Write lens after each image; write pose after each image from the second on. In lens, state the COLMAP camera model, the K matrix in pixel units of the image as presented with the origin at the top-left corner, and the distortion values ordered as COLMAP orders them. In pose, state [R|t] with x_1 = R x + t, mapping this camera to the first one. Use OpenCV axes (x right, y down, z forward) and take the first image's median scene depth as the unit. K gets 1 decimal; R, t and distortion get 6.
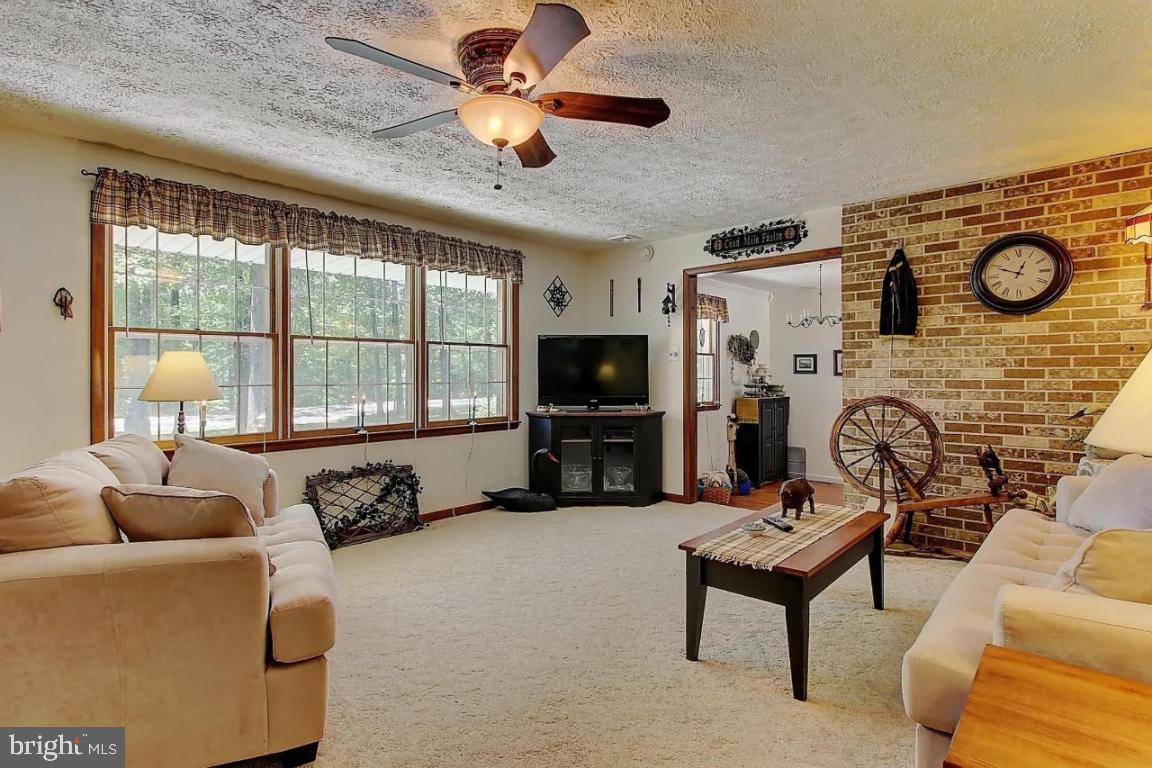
lens RADIAL K [[571.4, 0, 571.3], [0, 571.4, 377.6], [0, 0, 1]] dist [-0.004092, 0.000286]
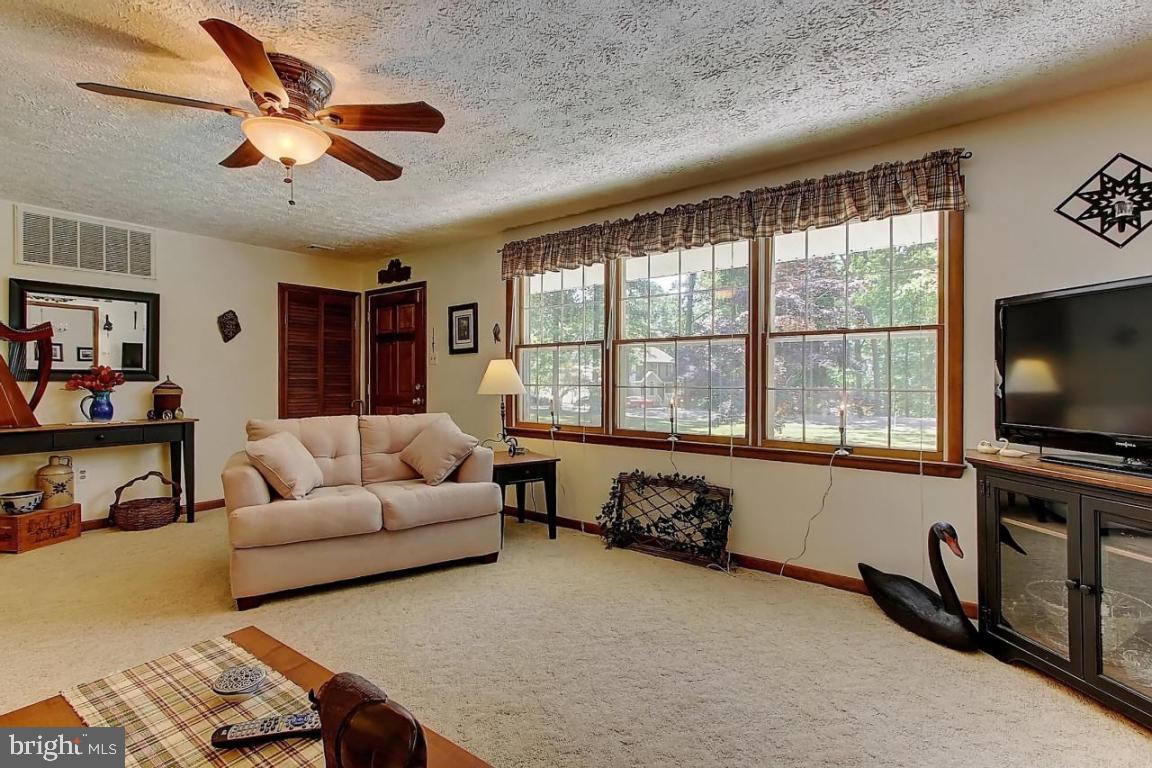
lens RADIAL K [[529.5, 0, 535.4], [0, 529.5, 379.2], [0, 0, 1]] dist [0.008639, -0.000122]
pose [[0.089581, 0.012410, -0.995902, 0.451679], [-0.001737, 0.999923, 0.012304, -0.011433], [0.995978, 0.000627, 0.089596, 0.670923]]
